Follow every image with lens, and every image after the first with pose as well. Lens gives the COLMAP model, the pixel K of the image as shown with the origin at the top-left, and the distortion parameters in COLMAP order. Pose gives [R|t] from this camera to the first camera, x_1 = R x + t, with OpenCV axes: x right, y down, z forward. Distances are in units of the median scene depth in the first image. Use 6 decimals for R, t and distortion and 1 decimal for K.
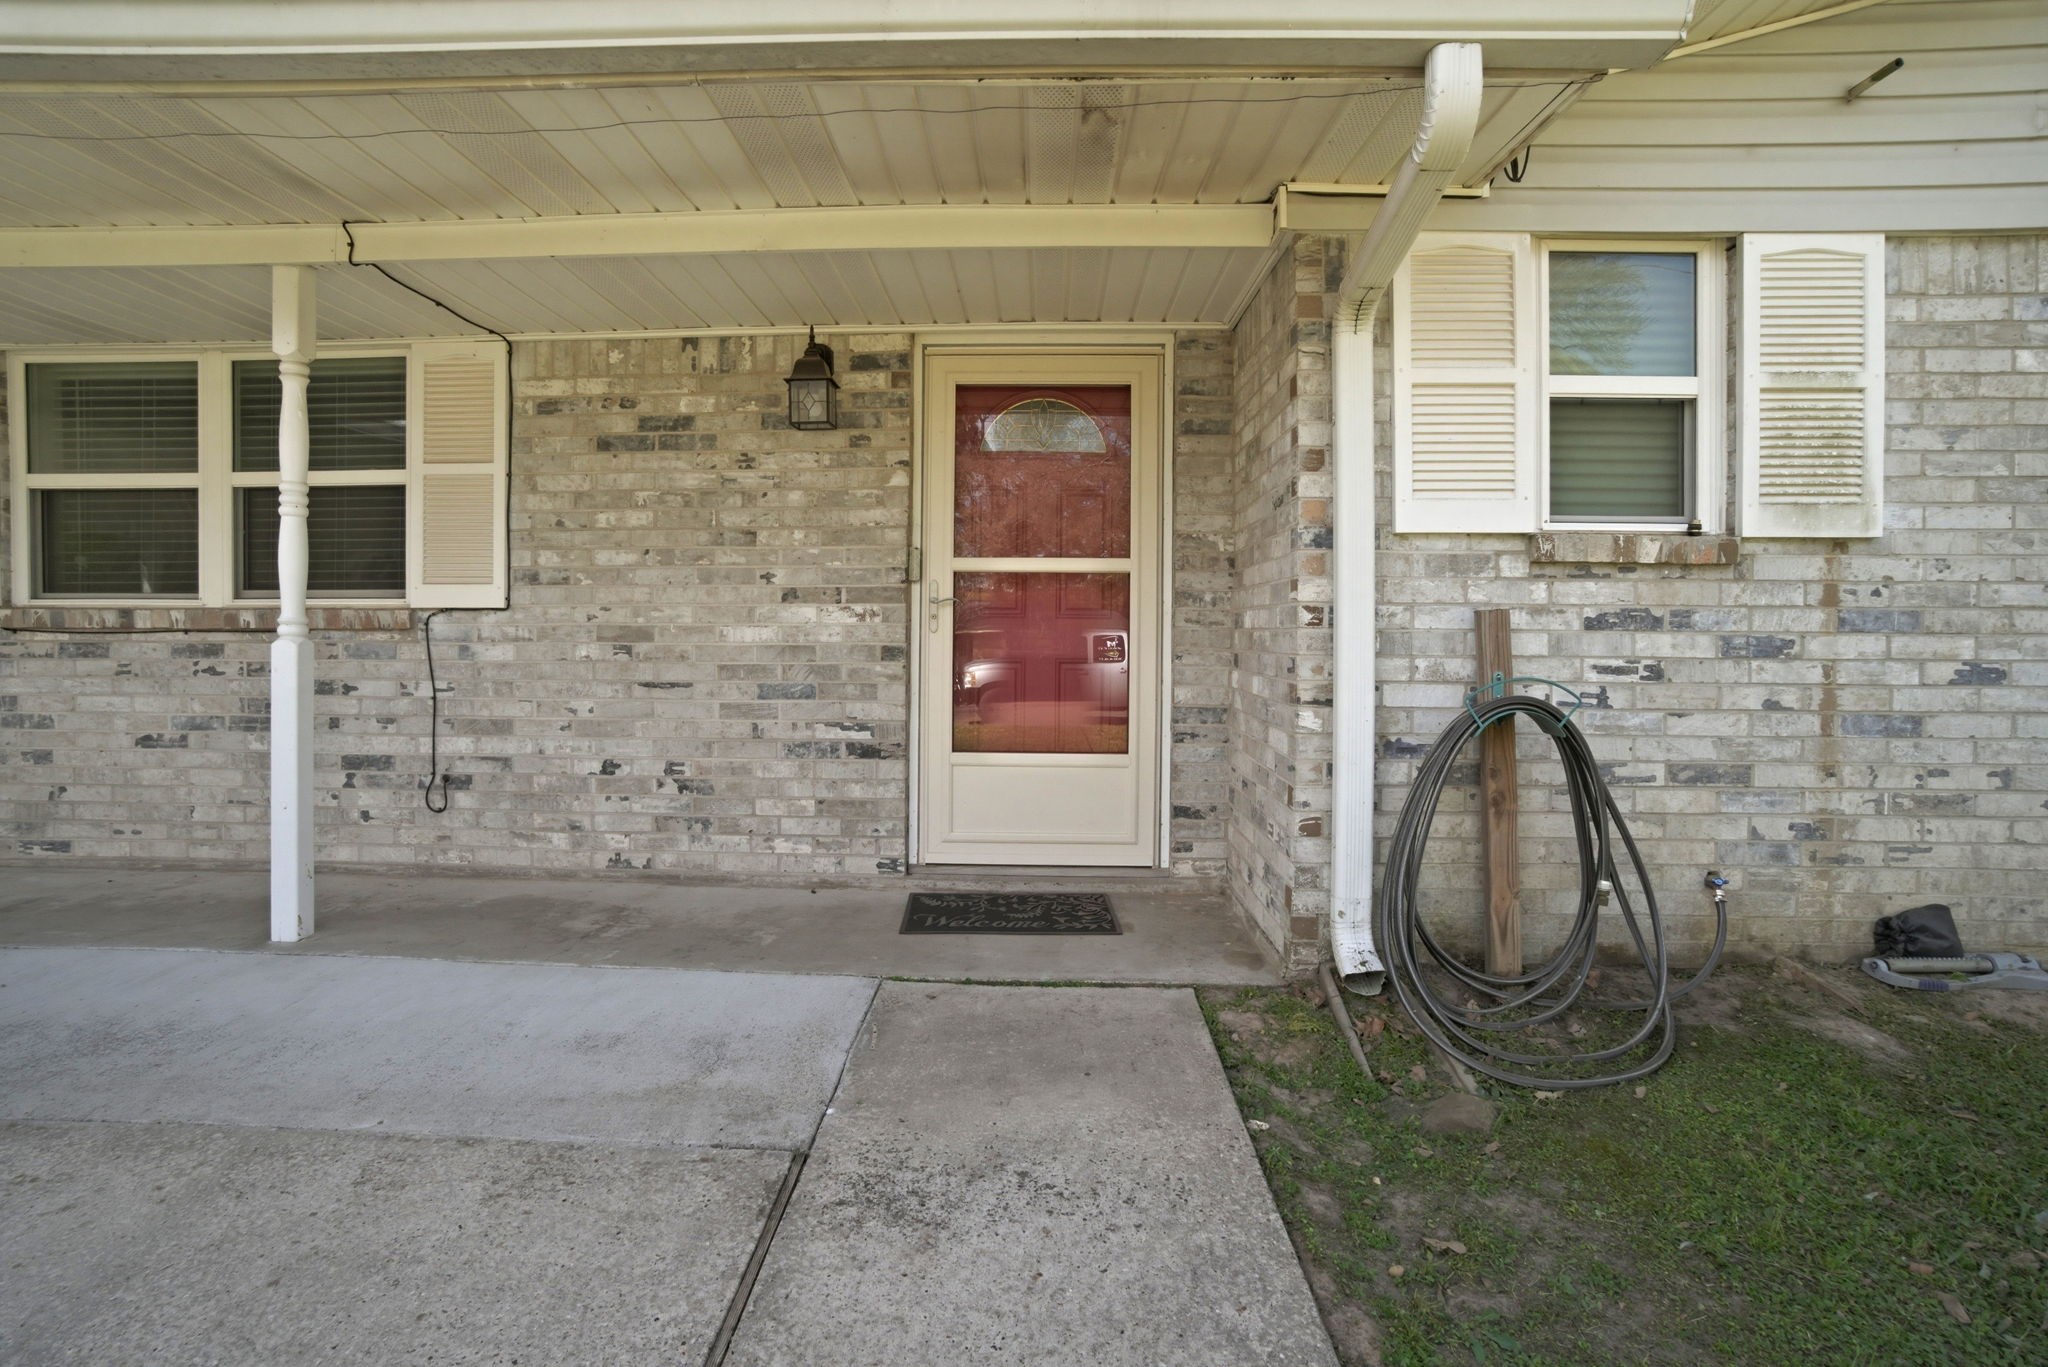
lens RADIAL K [[917.8, 0, 1000.2], [0, 917.8, 634.7], [0, 0, 1]] dist [-0.042733, 0.010632]
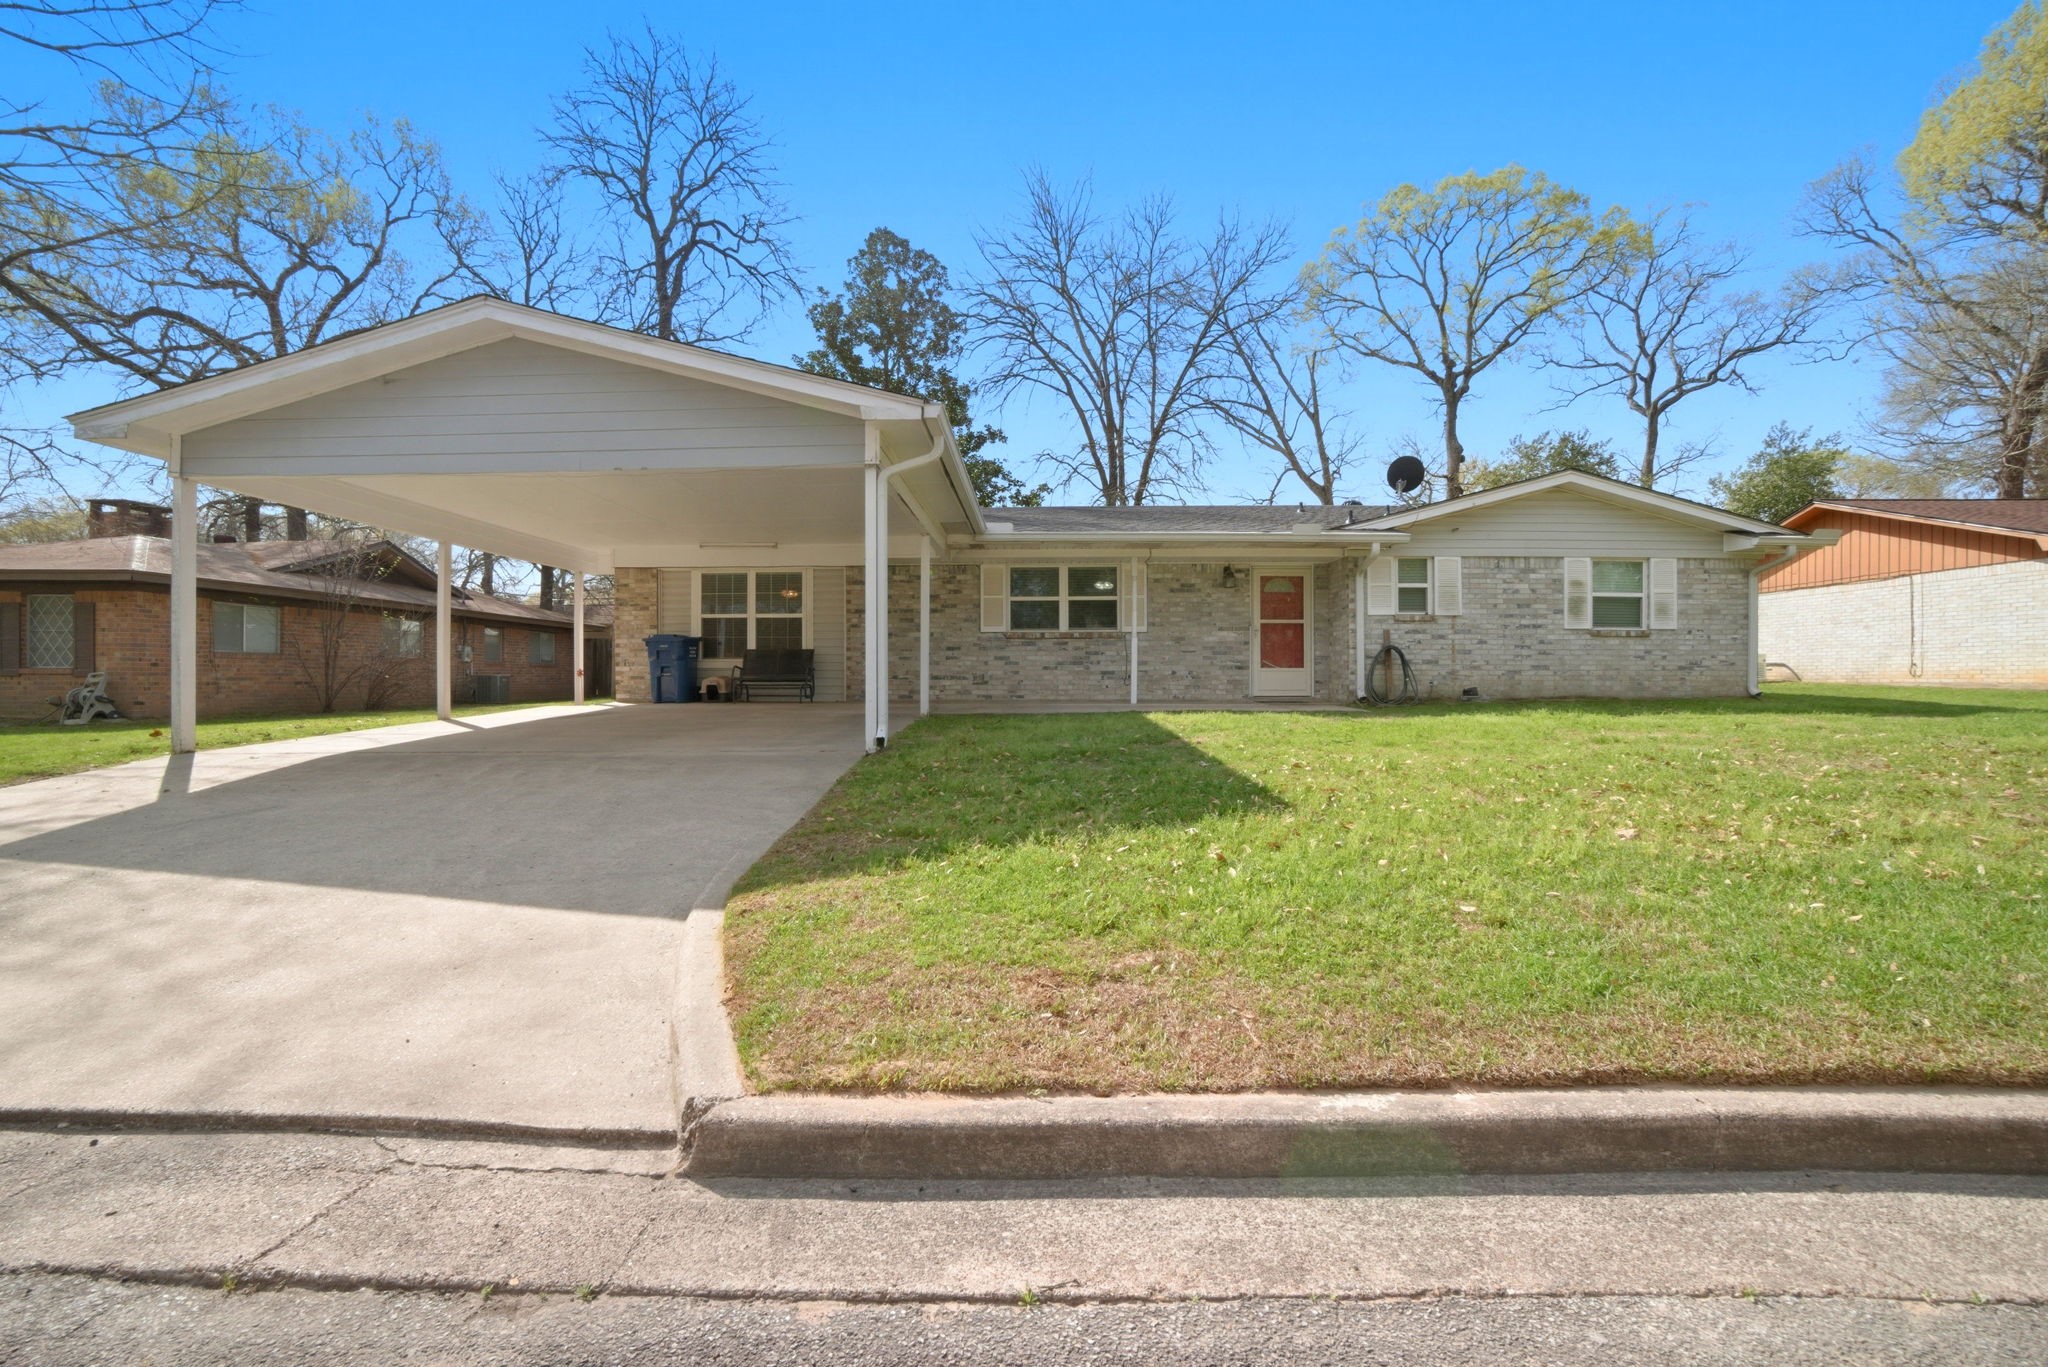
lens RADIAL K [[917.8, 0, 1018.9], [0, 917.8, 677.1], [0, 0, 1]] dist [-0.042733, 0.010632]
pose [[0.999730, -0.005511, 0.022568, -1.193258], [0.005767, 0.999919, -0.011325, 0.206650], [-0.022503, 0.011453, 0.999681, -2.957716]]
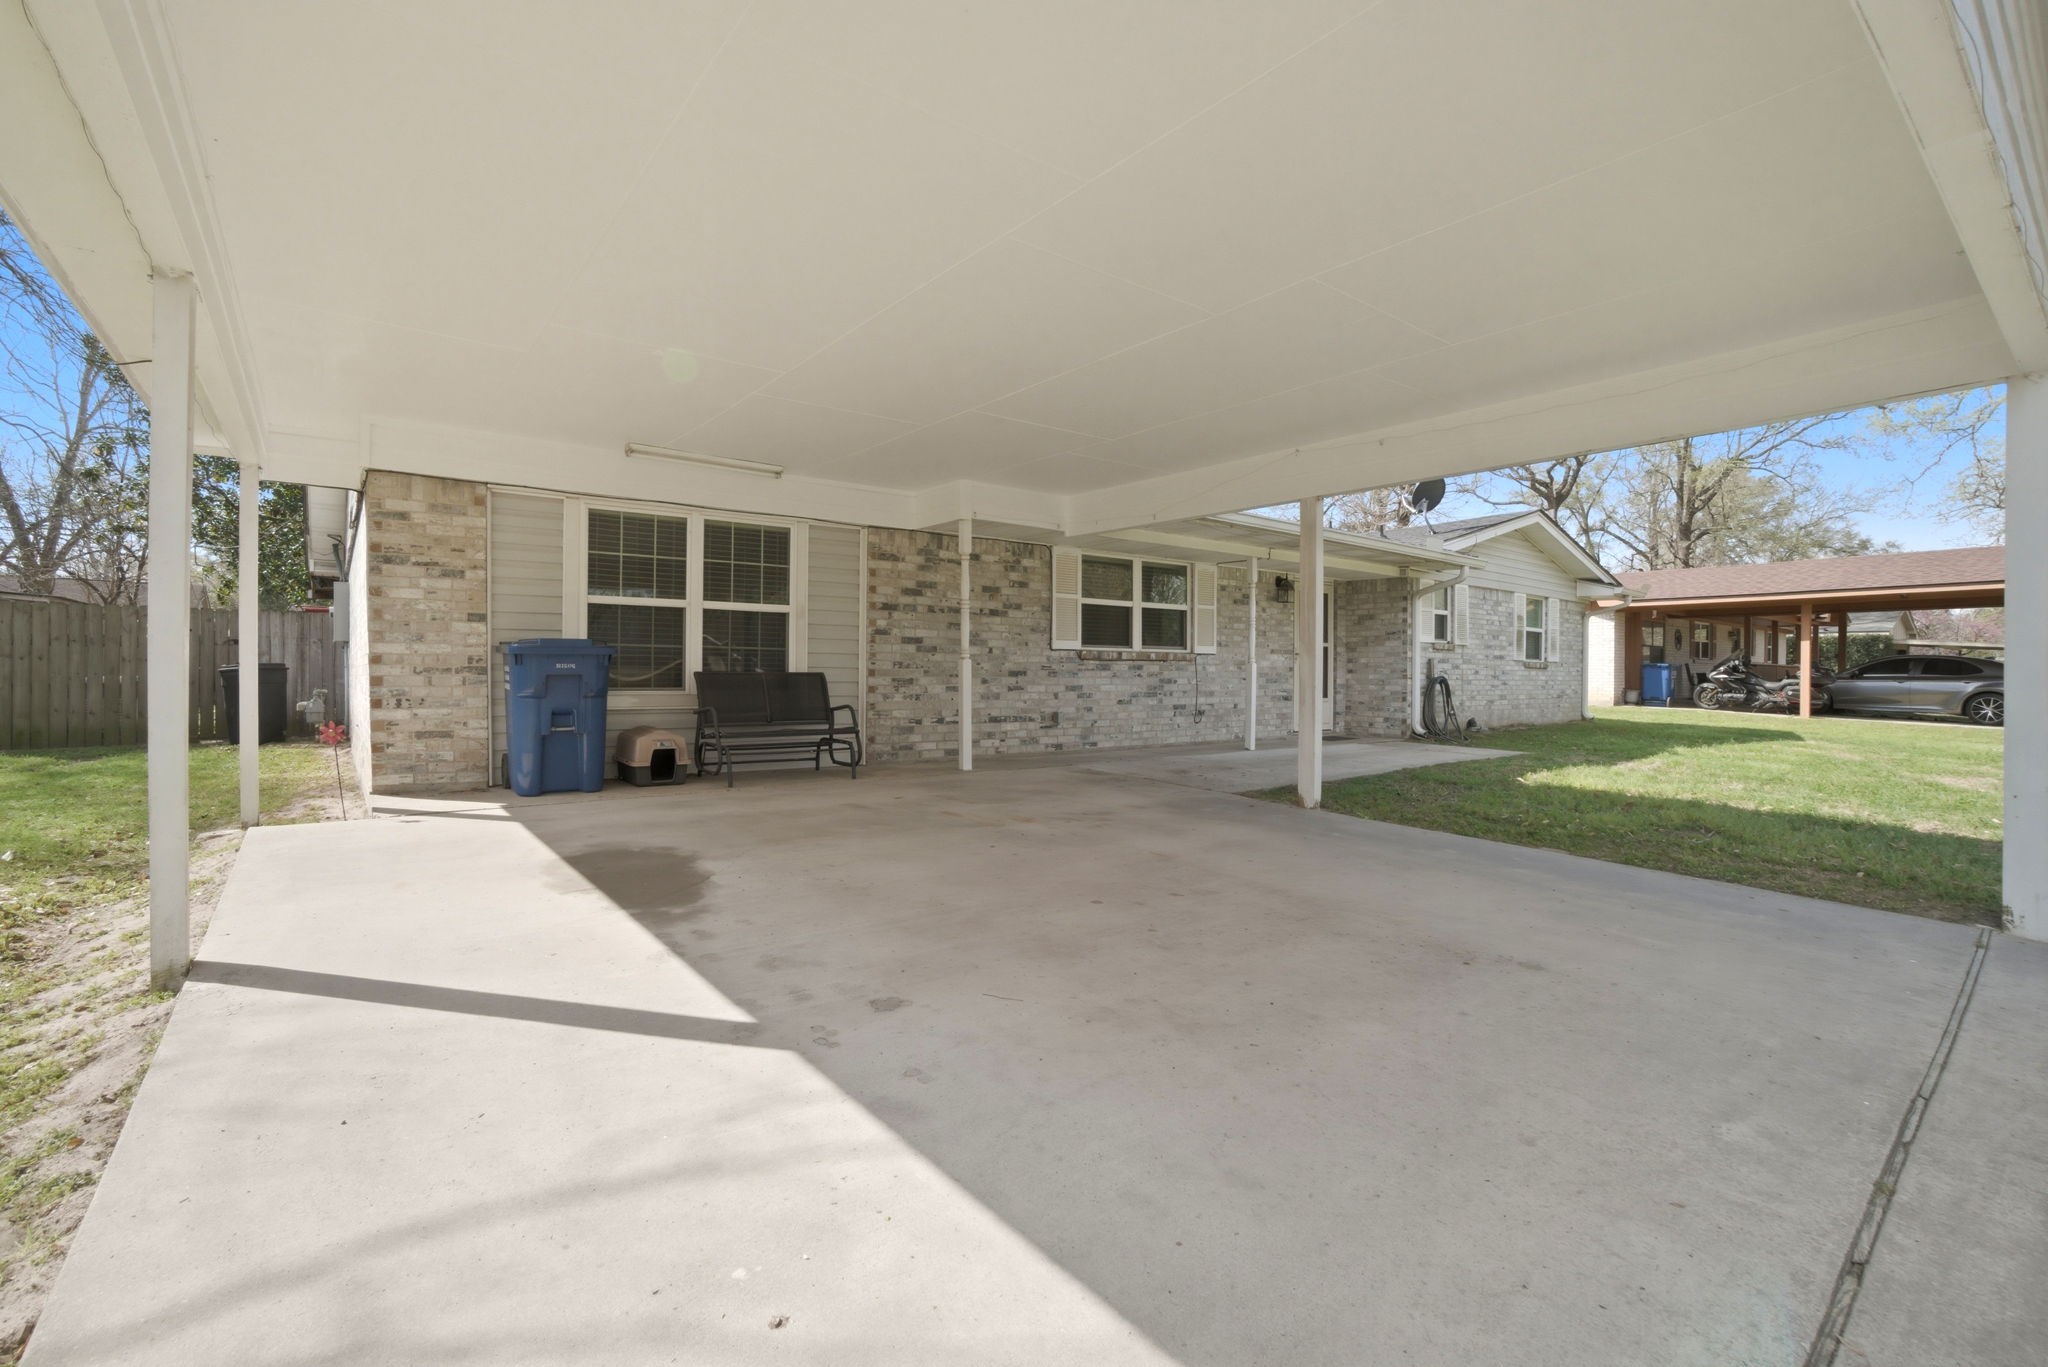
lens RADIAL K [[917.8, 0, 1010.3], [0, 917.8, 681.2], [0, 0, 1]] dist [-0.042733, 0.010632]
pose [[0.765372, -0.004646, 0.643571, -3.044660], [0.002982, 0.999989, 0.003673, 0.048431], [-0.643581, -0.000893, 0.765377, -0.898276]]
